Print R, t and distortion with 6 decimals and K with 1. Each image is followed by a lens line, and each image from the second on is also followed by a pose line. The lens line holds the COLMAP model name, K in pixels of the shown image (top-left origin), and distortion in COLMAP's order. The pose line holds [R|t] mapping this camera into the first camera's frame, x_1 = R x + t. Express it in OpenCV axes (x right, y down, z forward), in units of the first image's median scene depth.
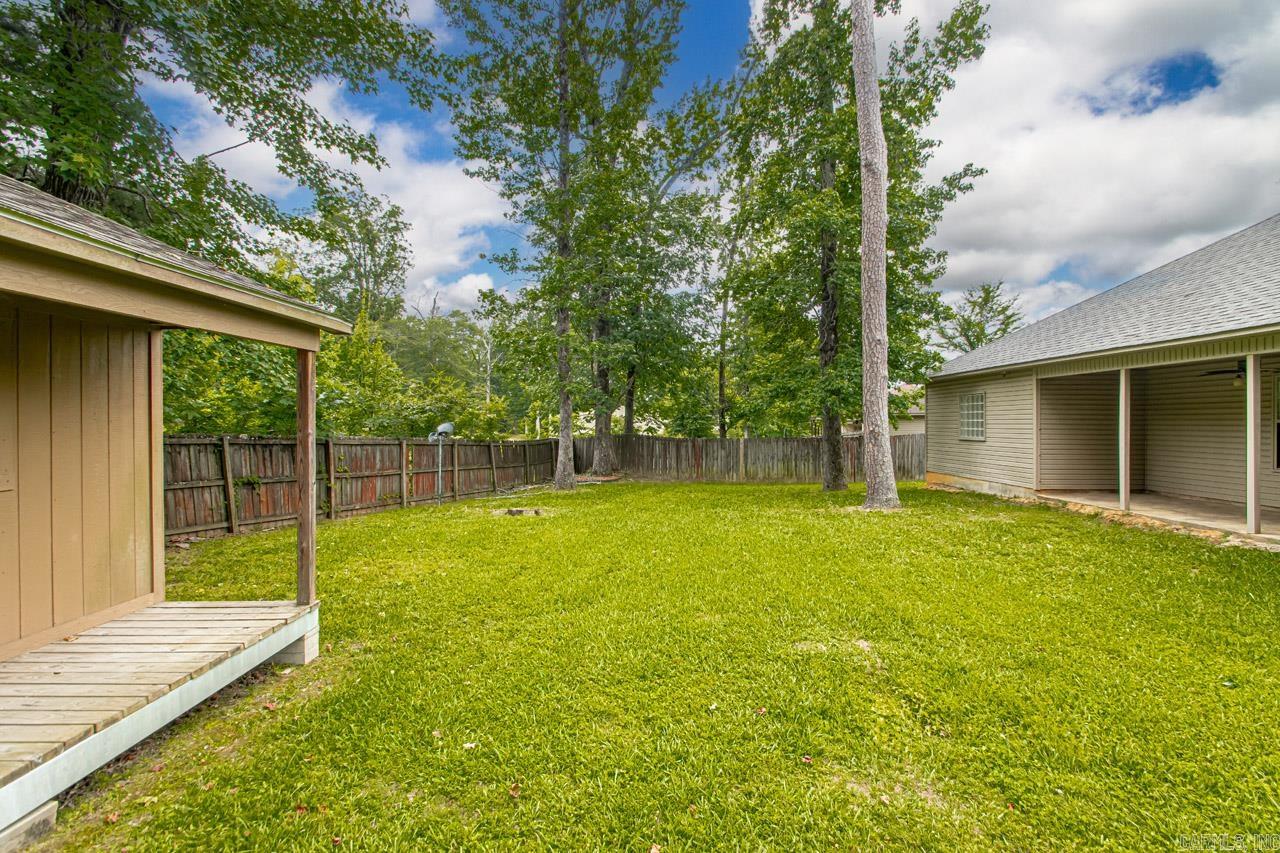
lens RADIAL K [[596.2, 0, 650.9], [0, 596.2, 423.5], [0, 0, 1]] dist [0.016453, -0.016231]
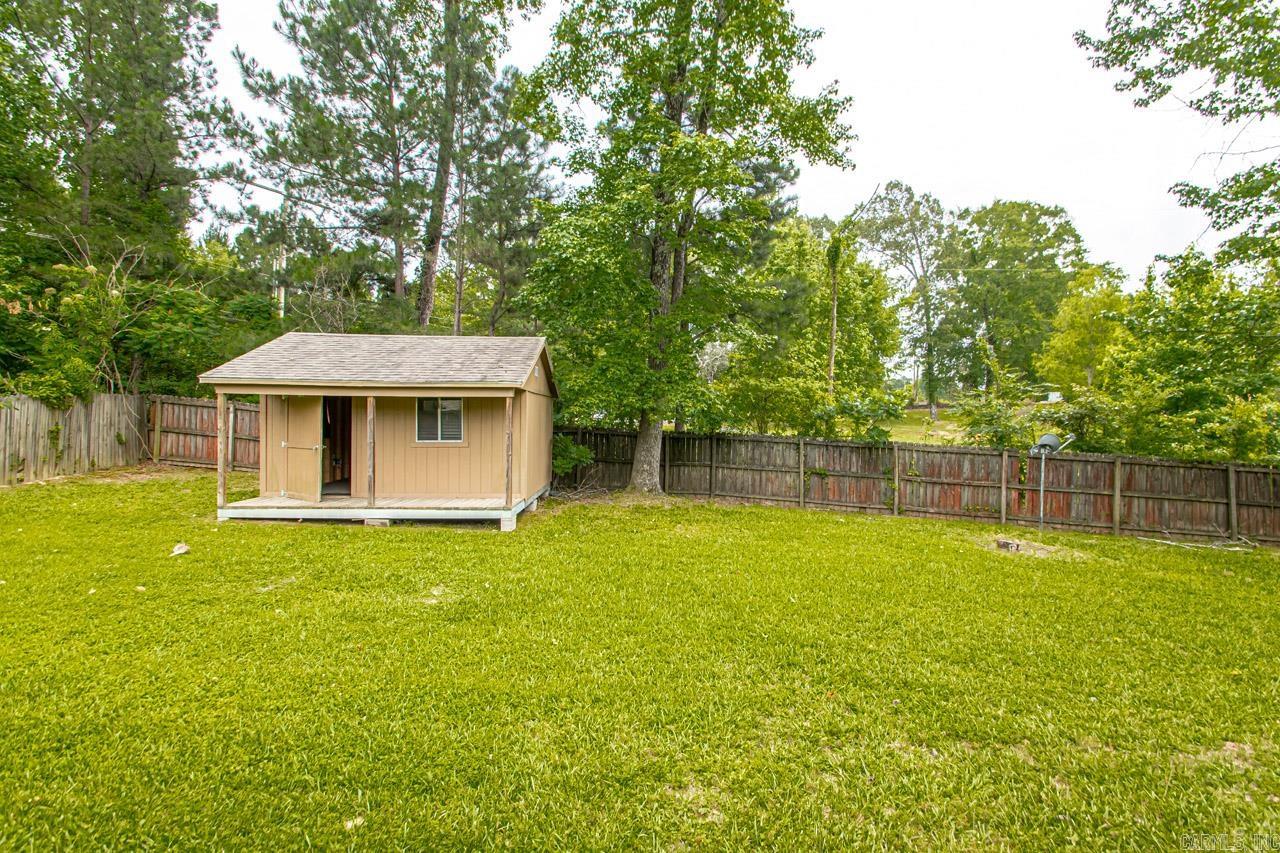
lens RADIAL K [[596.2, 0, 650.9], [0, 596.2, 423.5], [0, 0, 1]] dist [0.016453, -0.016231]
pose [[0.025780, 0.007473, -0.999640, 0.604326], [-0.016282, 0.999843, 0.007055, -0.015613], [0.999535, 0.016094, 0.025898, 0.515854]]
